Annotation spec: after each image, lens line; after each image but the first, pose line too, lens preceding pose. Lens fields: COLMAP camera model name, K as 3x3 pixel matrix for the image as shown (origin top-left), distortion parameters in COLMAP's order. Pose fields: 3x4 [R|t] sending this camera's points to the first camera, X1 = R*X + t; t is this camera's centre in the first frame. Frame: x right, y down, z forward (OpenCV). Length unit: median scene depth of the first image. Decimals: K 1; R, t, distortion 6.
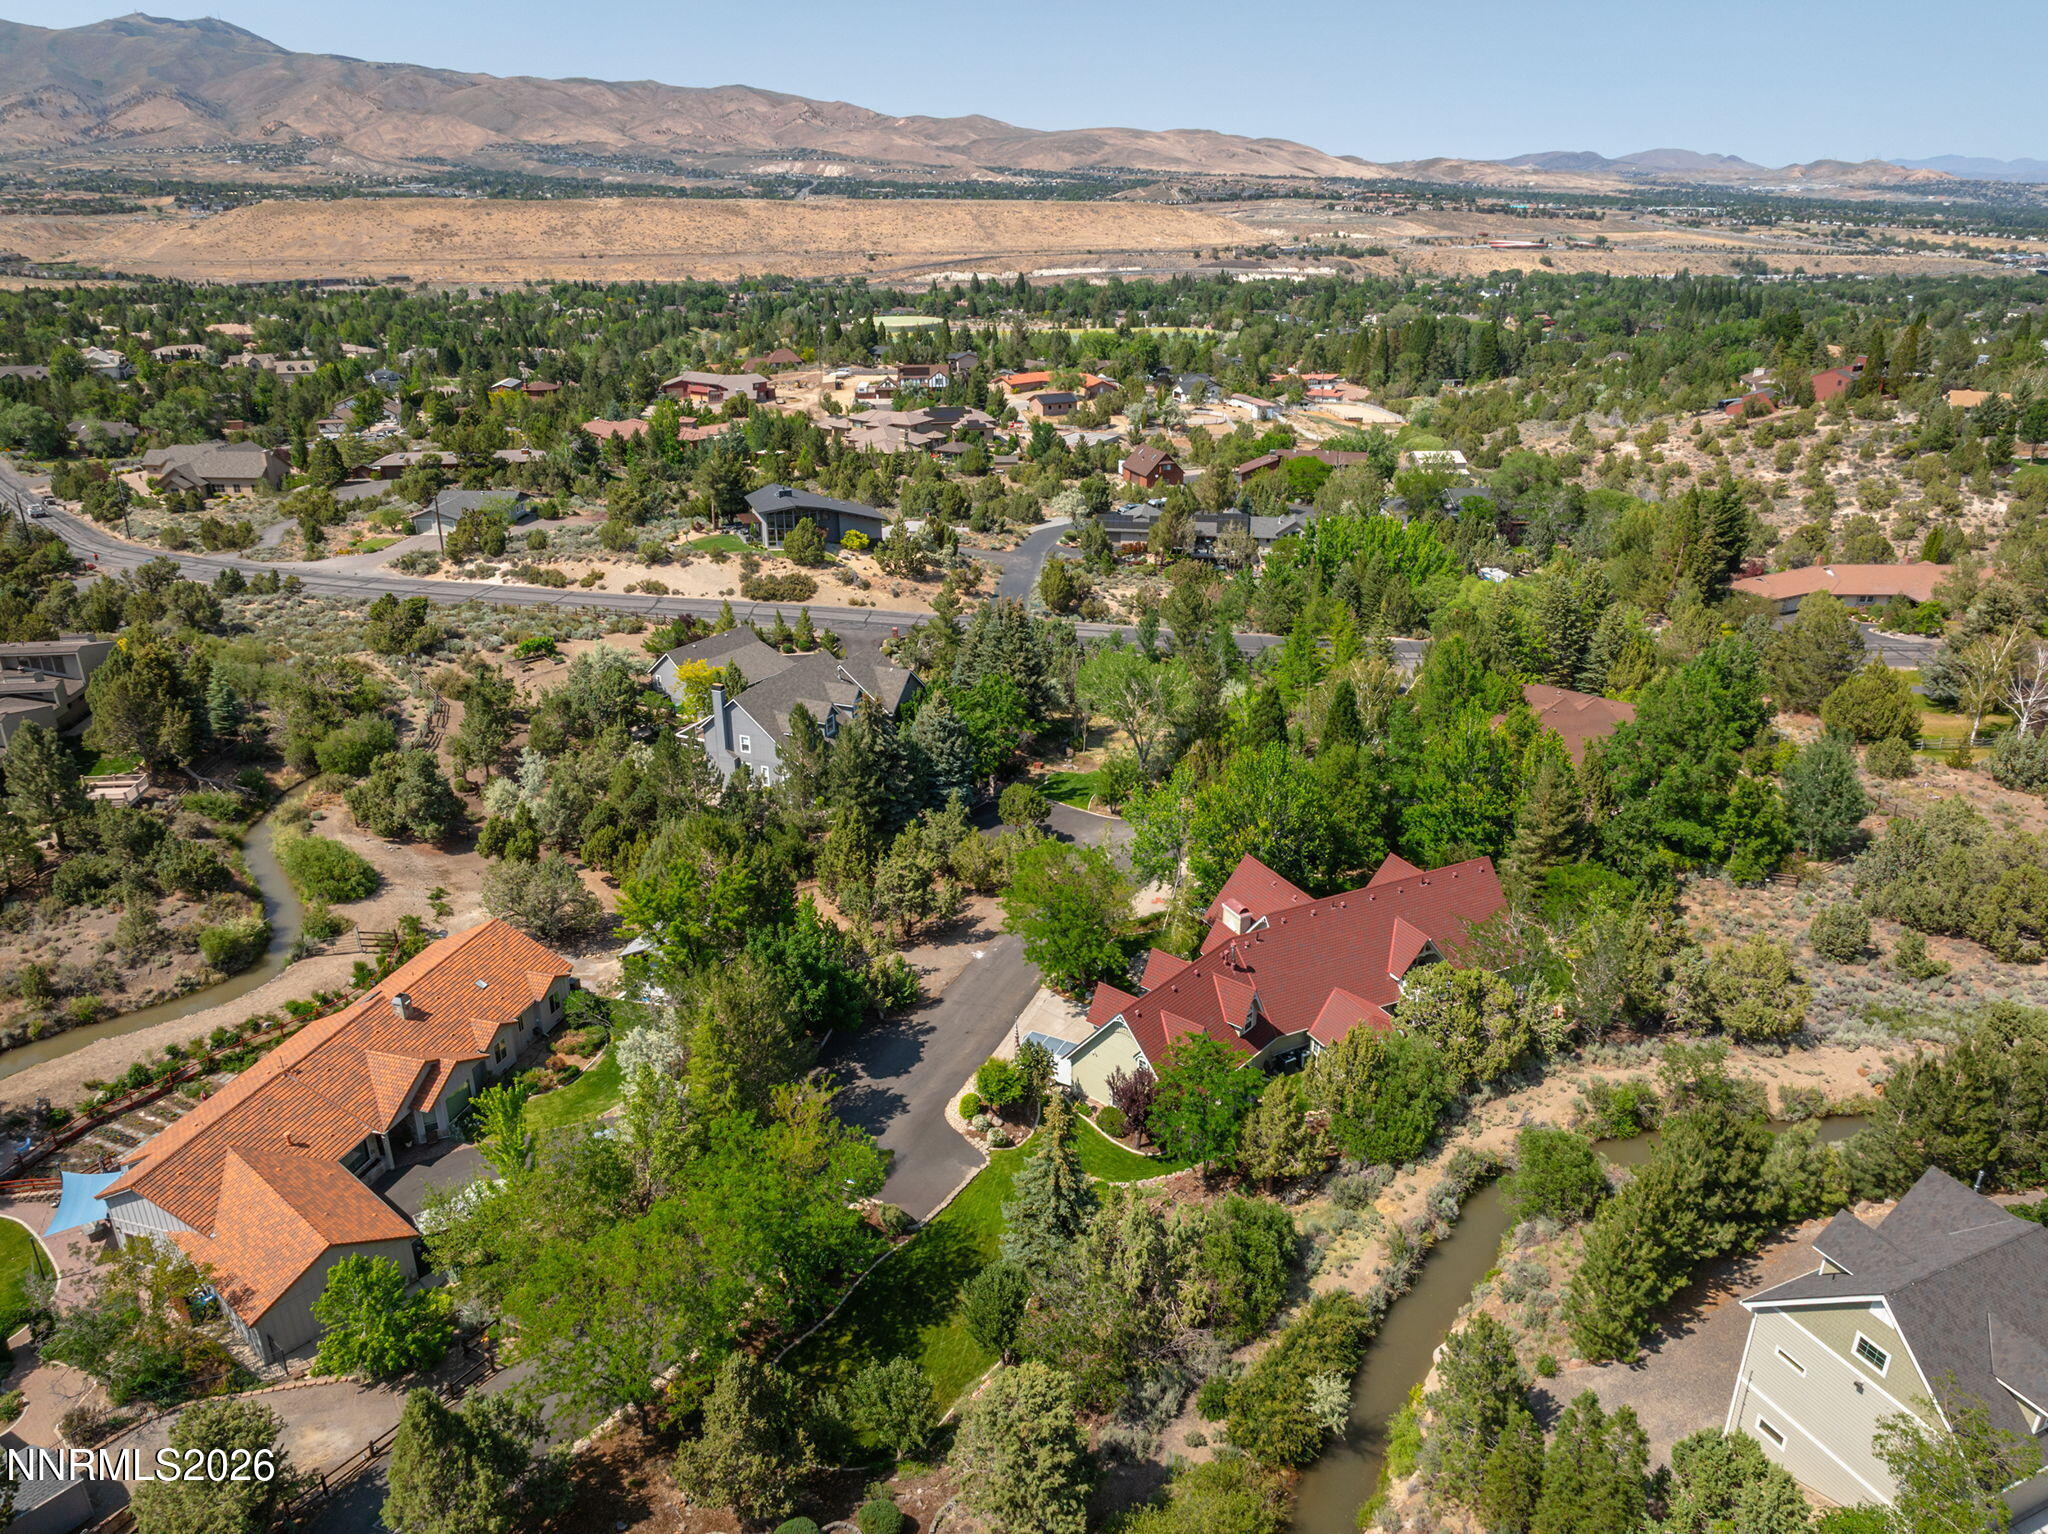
lens RADIAL K [[1438.9, 0, 1022.8], [0, 1438.9, 765.3], [0, 0, 1]] dist [-0.028693, 0.013449]
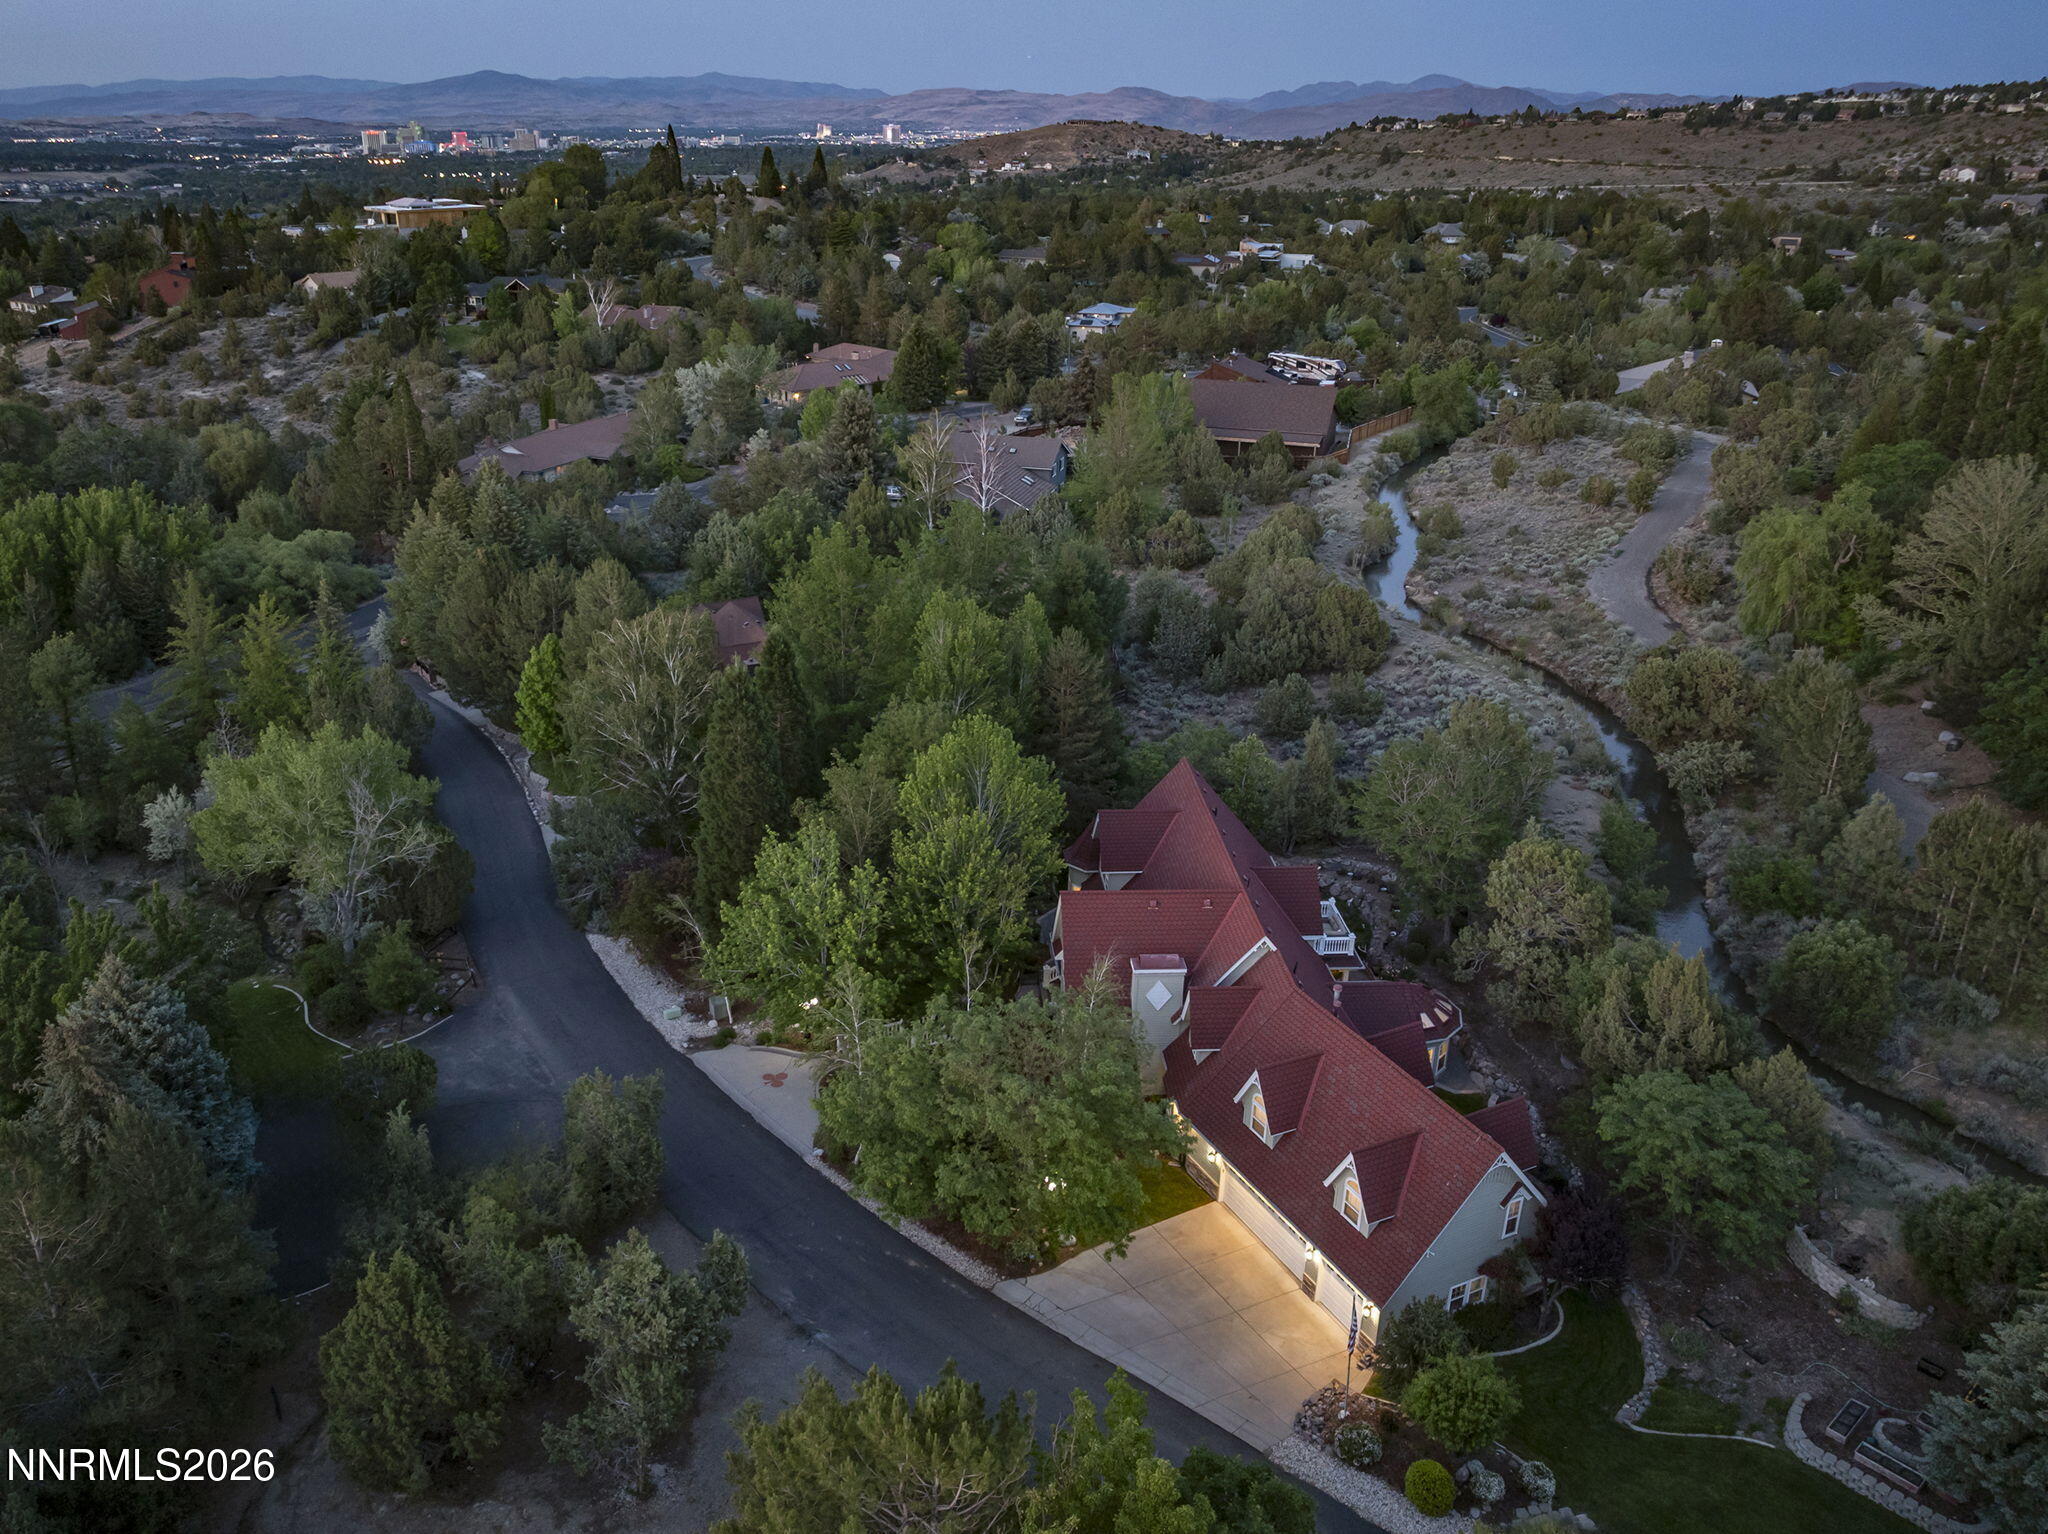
lens RADIAL K [[1570.5, 0, 949.7], [0, 1570.5, 770.2], [0, 0, 1]] dist [-0.049071, 0.018983]
pose [[0.409228, -0.351322, 0.842084, -0.214229], [0.341664, 0.914757, 0.215603, -0.076761], [-0.846048, 0.199479, 0.494379, 0.366992]]
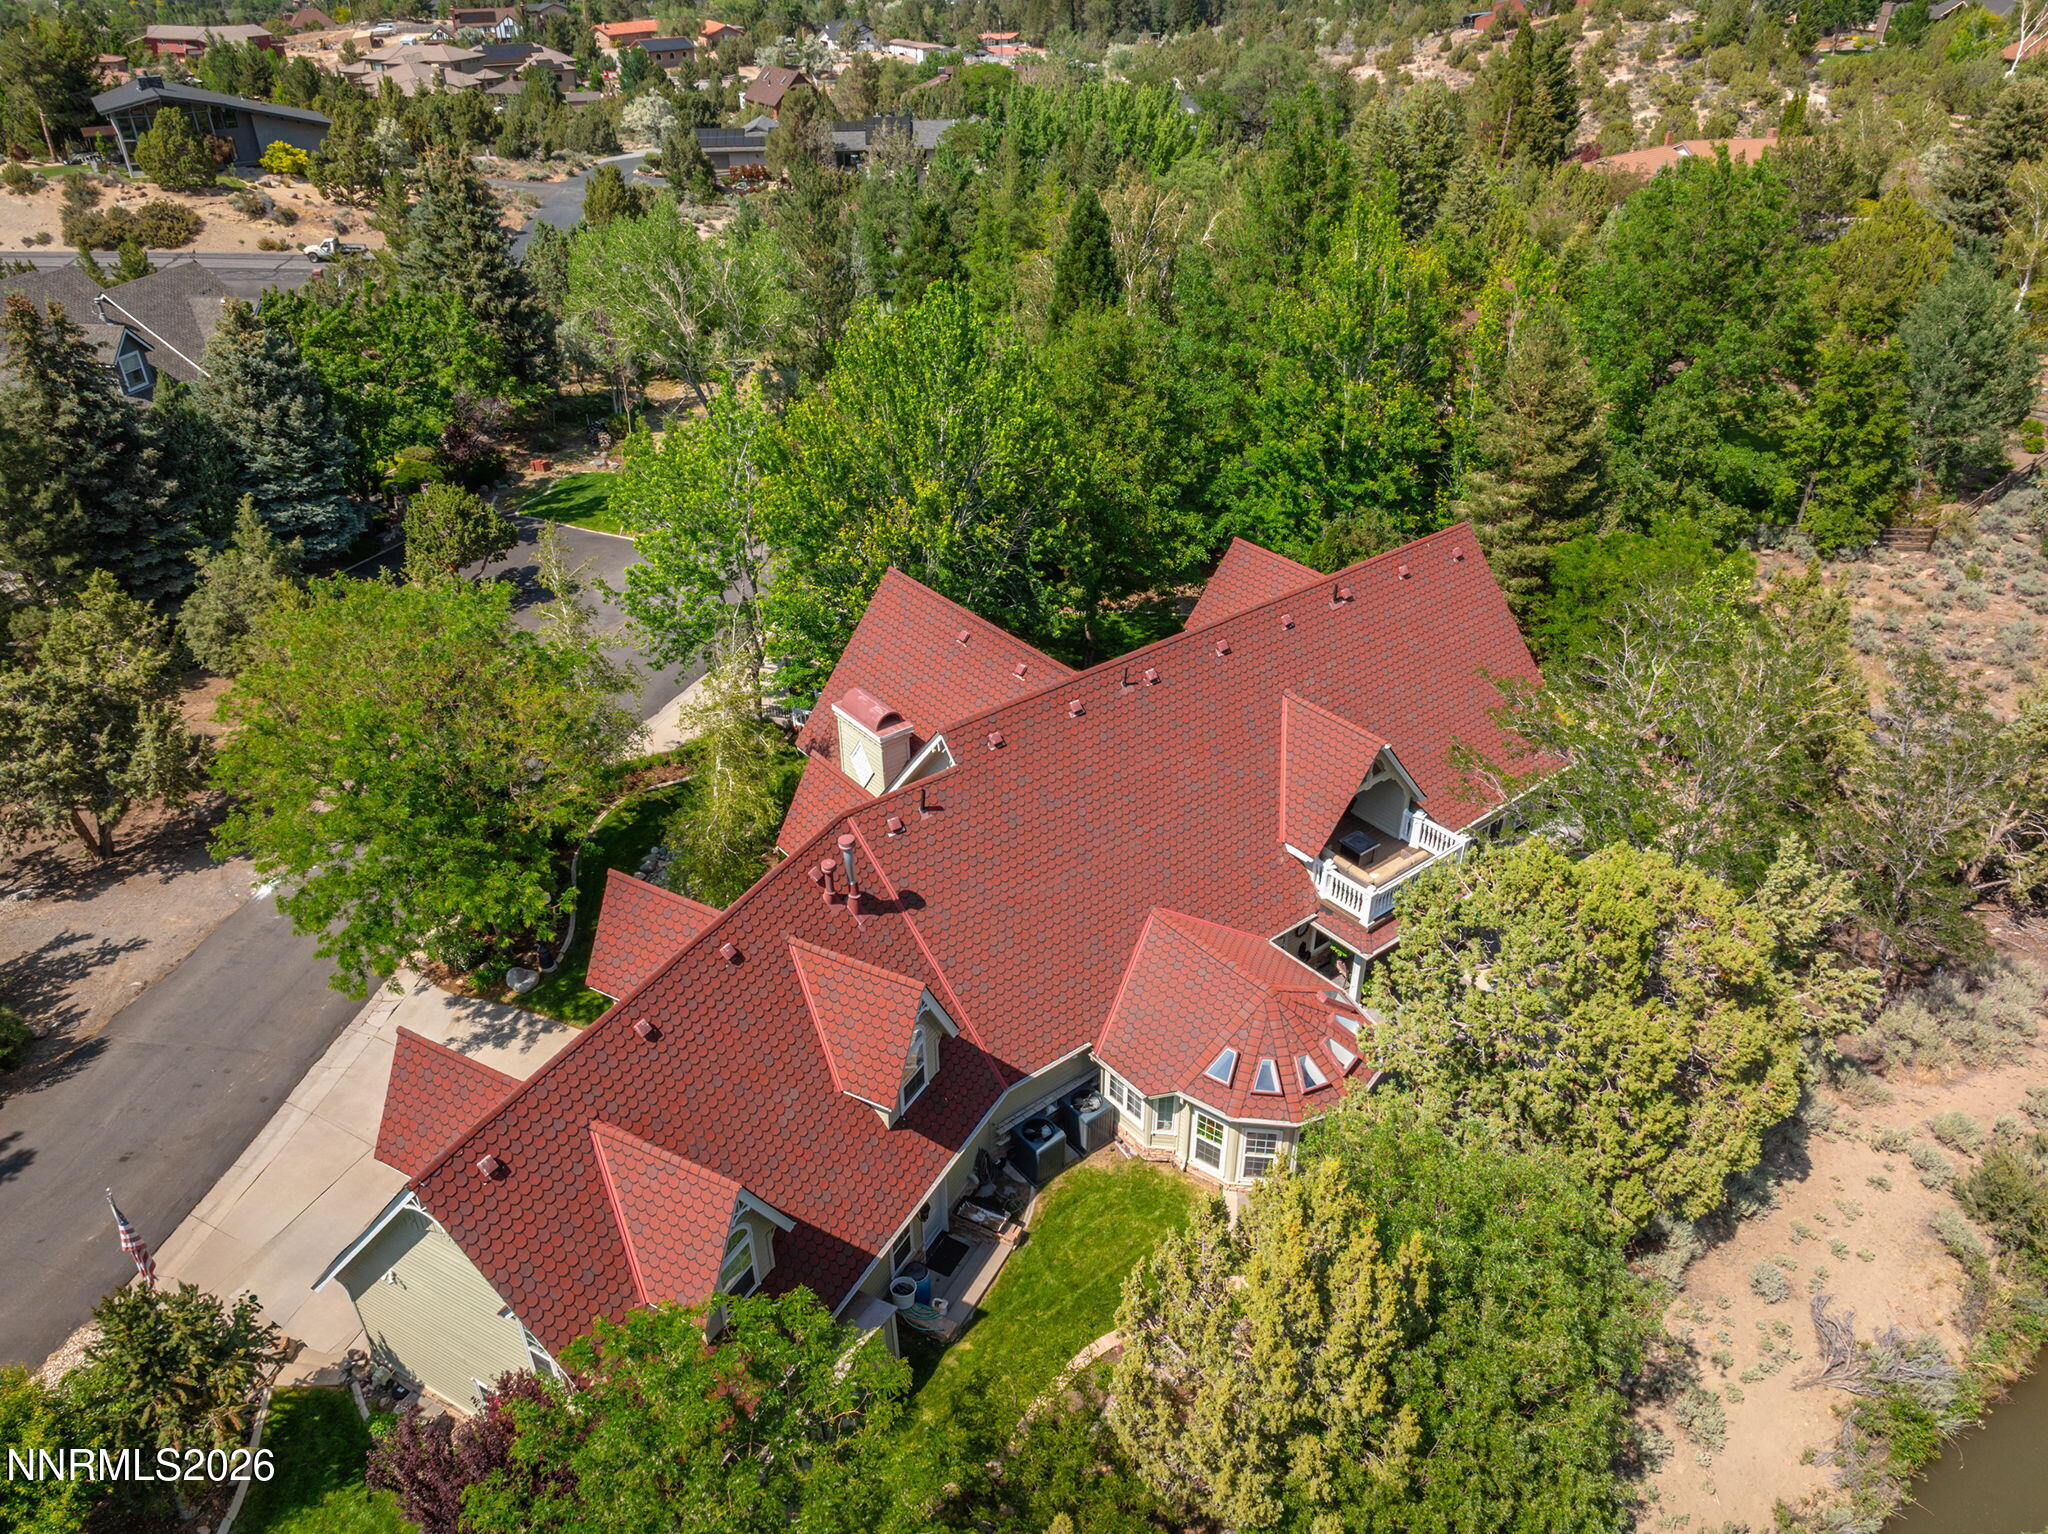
lens RADIAL K [[1438.9, 0, 1020.1], [0, 1438.9, 756.4], [0, 0, 1]] dist [-0.028693, 0.013449]
pose [[0.977484, -0.113739, 0.177732, 0.060171], [0.084612, 0.982883, 0.163649, 0.026598], [-0.193303, -0.144926, 0.970376, 0.317926]]
